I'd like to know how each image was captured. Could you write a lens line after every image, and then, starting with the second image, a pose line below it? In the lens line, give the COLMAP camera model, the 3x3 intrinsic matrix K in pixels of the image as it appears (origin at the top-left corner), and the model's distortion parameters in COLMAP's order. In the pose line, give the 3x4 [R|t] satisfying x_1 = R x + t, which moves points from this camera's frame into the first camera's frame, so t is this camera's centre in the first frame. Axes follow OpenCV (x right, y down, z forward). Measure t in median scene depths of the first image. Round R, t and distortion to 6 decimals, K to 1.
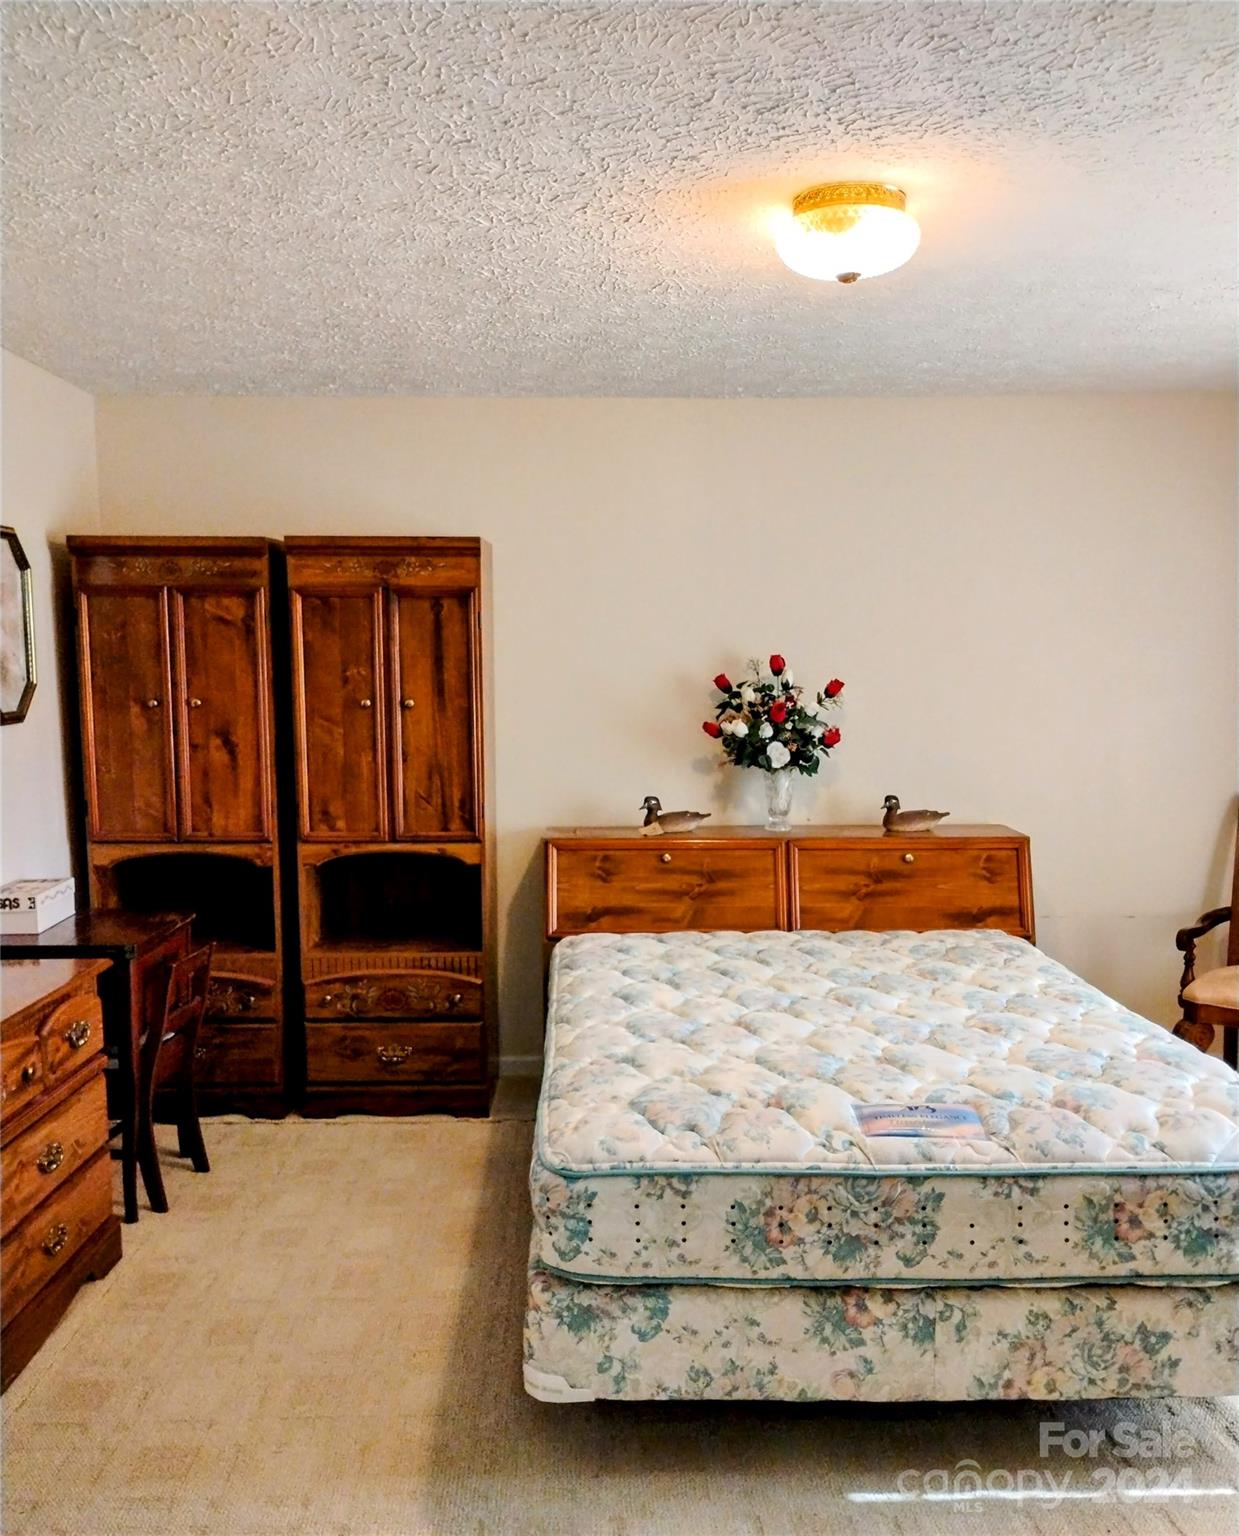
lens RADIAL K [[1388.5, 0, 621.6], [0, 1388.5, 765.8], [0, 0, 1]] dist [0.041671, -0.015976]
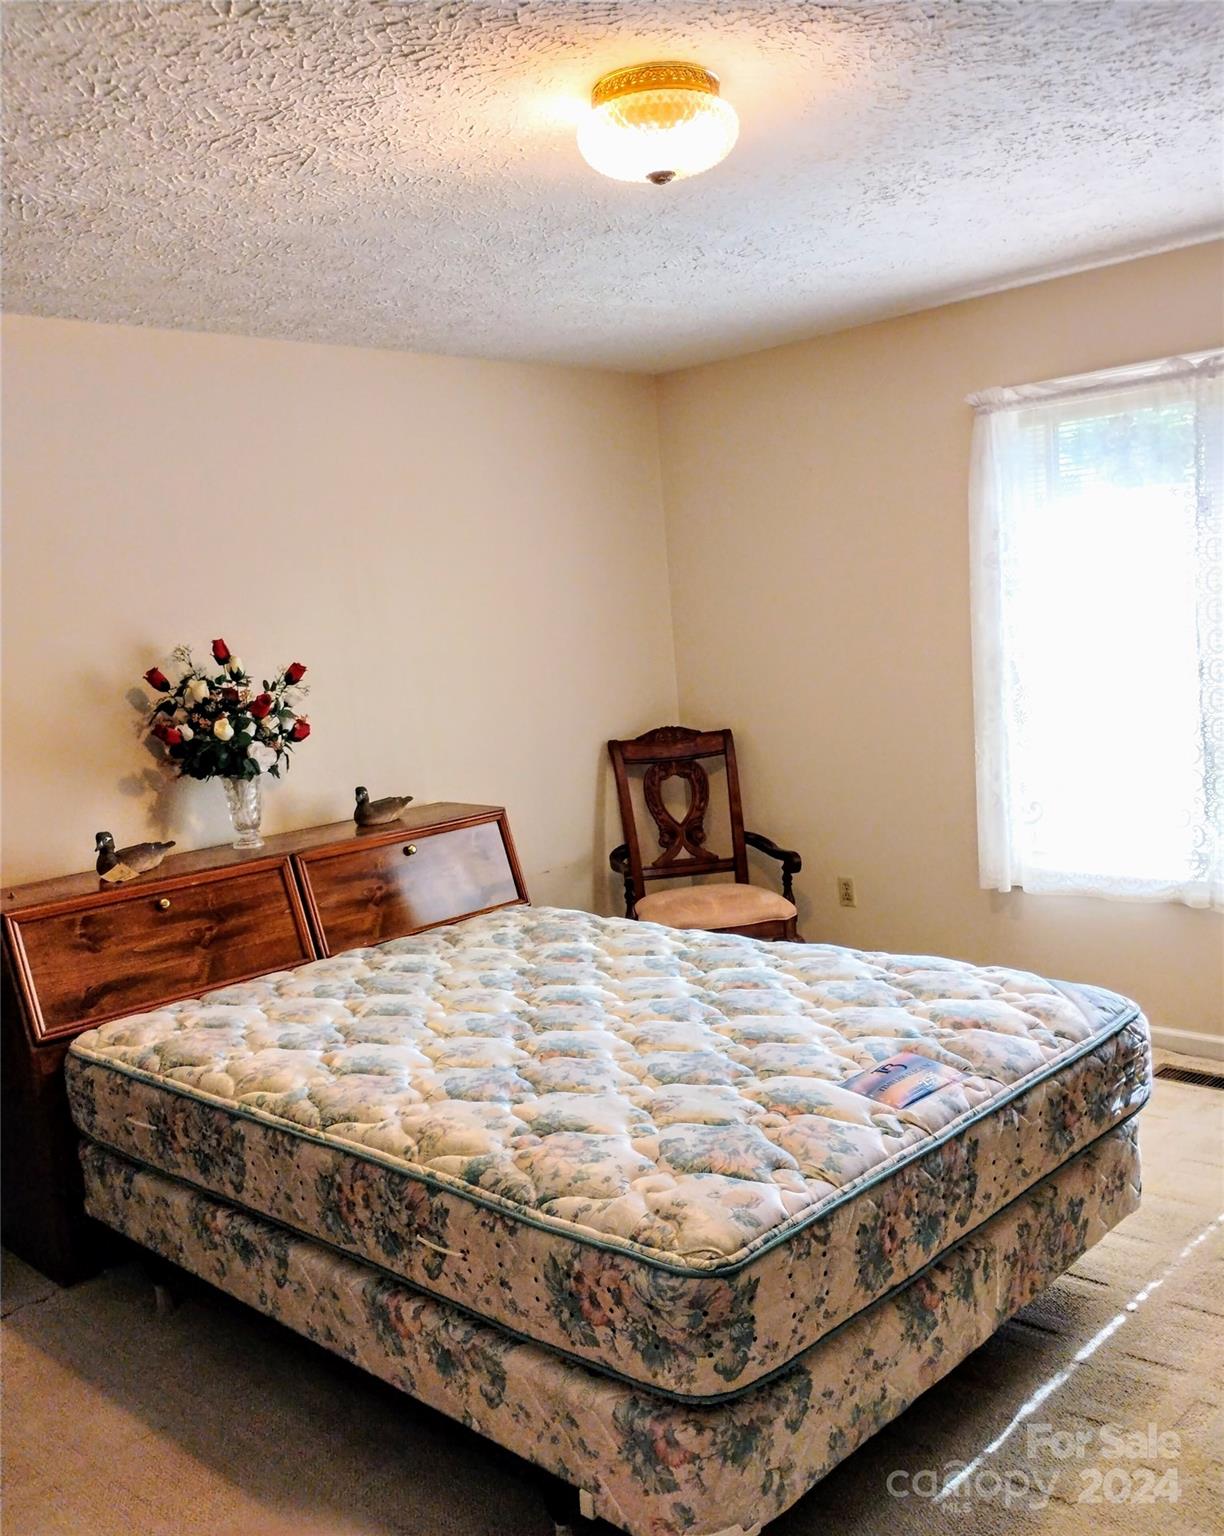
lens RADIAL K [[1373.7, 0, 611.2], [0, 1373.7, 771.4], [0, 0, 1]] dist [0.039116, -0.018688]
pose [[0.702870, -0.136322, 0.698134, -0.579399], [0.129530, 0.989583, 0.062823, -0.043140], [-0.699426, 0.046273, 0.713206, 0.467064]]
